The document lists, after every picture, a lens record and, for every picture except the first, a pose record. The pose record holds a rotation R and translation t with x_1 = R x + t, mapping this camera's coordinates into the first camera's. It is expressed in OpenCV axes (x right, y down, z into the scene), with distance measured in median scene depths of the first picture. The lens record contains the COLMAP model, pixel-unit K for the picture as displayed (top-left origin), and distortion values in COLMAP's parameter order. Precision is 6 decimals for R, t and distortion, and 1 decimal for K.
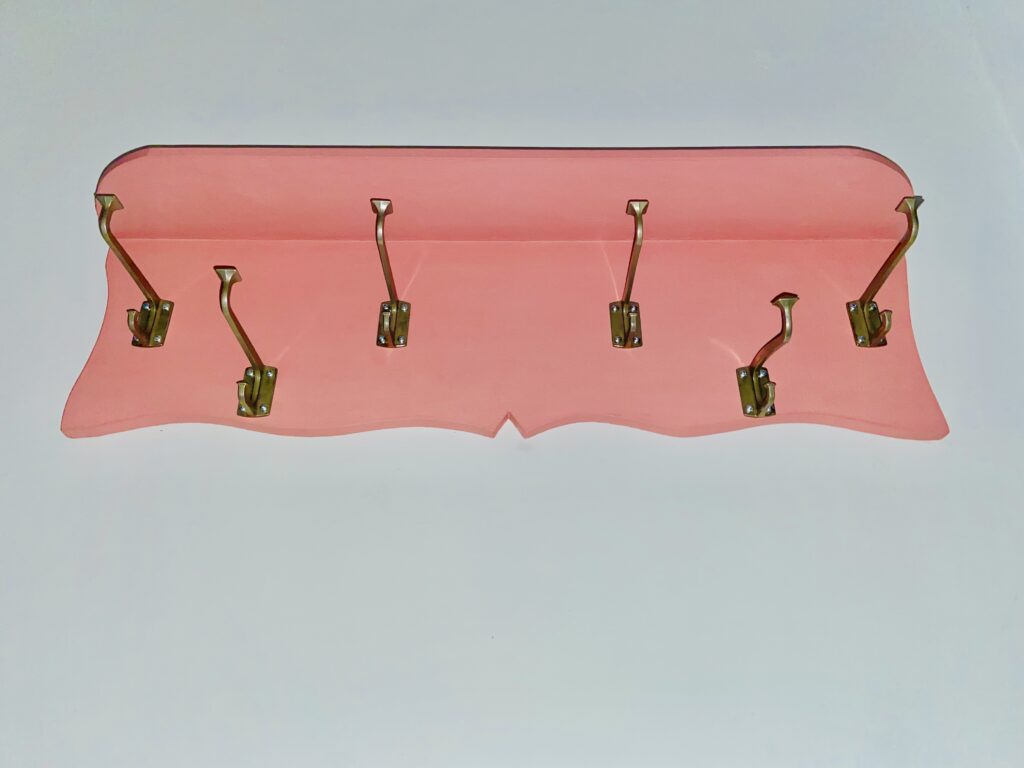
lens RADIAL K [[772.4, 0, 511.1], [0, 772.4, 383.3], [0, 0, 1]] dist [0.104662, -0.124982]
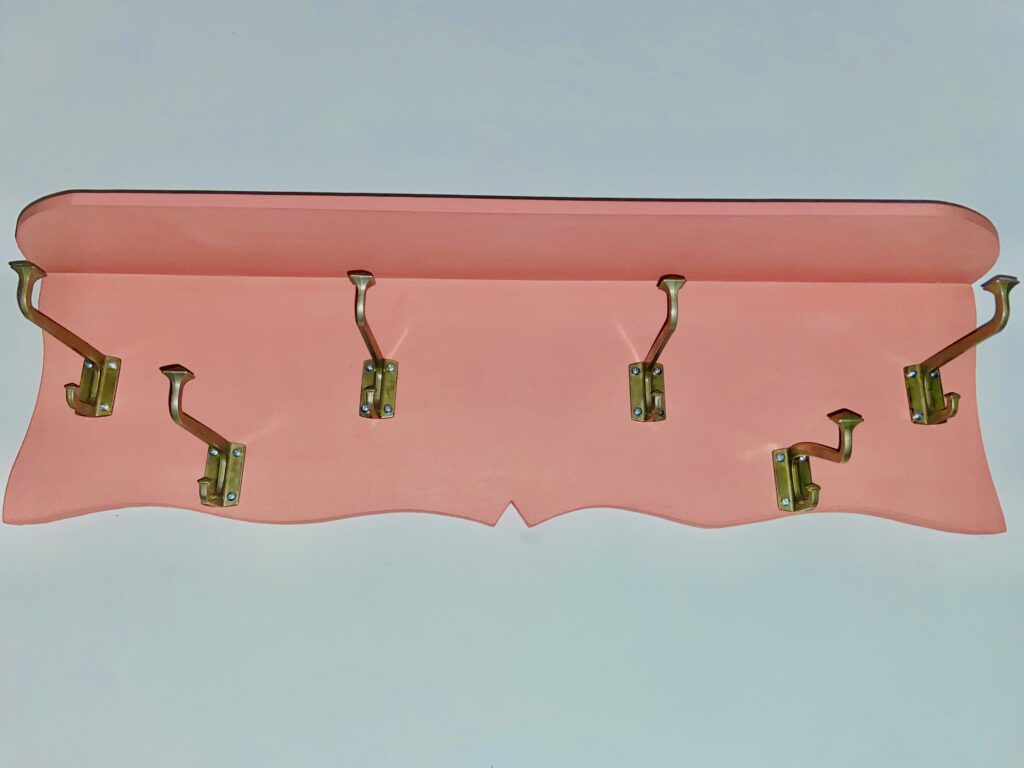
lens RADIAL K [[772.4, 0, 506.7], [0, 772.4, 382.5], [0, 0, 1]] dist [0.104662, -0.124982]
pose [[0.999897, 0.012567, 0.006869, -0.015570], [-0.013675, 0.980287, 0.197106, -0.260869], [-0.004257, -0.197179, 0.980358, 0.157792]]
